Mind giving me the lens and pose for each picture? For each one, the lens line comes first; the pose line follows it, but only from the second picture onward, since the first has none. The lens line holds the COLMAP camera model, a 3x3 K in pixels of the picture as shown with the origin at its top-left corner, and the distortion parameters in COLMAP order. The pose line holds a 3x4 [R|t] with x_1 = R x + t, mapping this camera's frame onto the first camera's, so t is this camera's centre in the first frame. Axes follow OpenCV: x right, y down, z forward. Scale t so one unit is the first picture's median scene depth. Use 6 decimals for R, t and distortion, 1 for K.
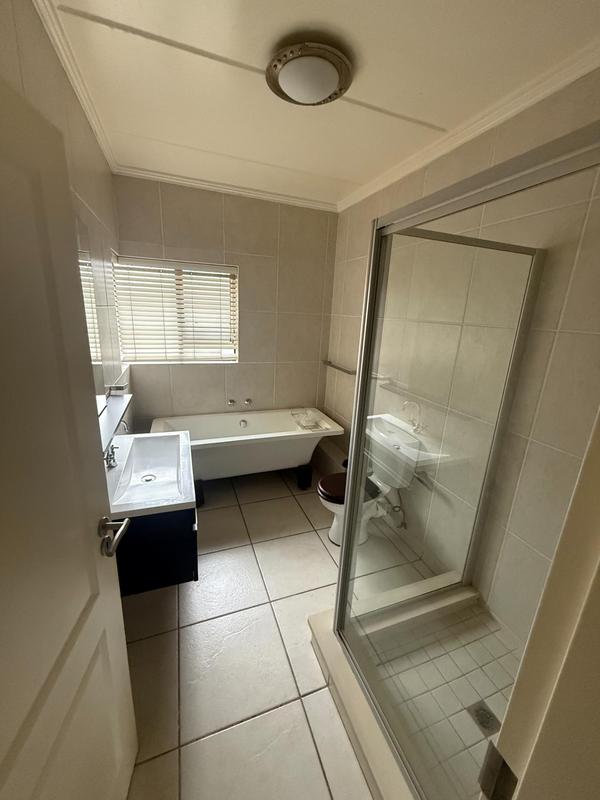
lens RADIAL K [[320.2, 0, 302.1], [0, 320.2, 397.0], [0, 0, 1]] dist [-0.013898, 0.000110]
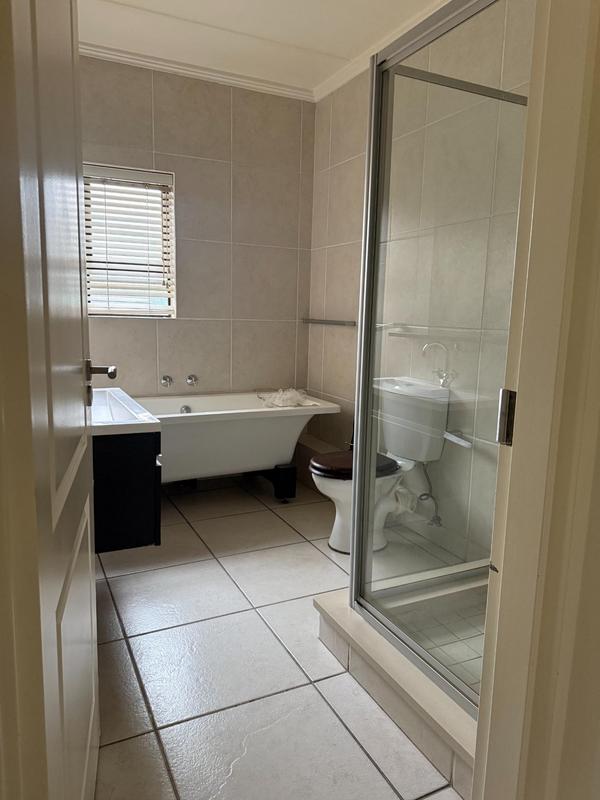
lens RADIAL K [[563.6, 0, 297.5], [0, 563.6, 400.9], [0, 0, 1]] dist [0.009459, -0.012413]
pose [[0.995713, -0.040419, 0.083194, -0.067188], [0.048392, 0.994188, -0.096164, 0.236140], [-0.078823, 0.099778, 0.991883, -0.197661]]
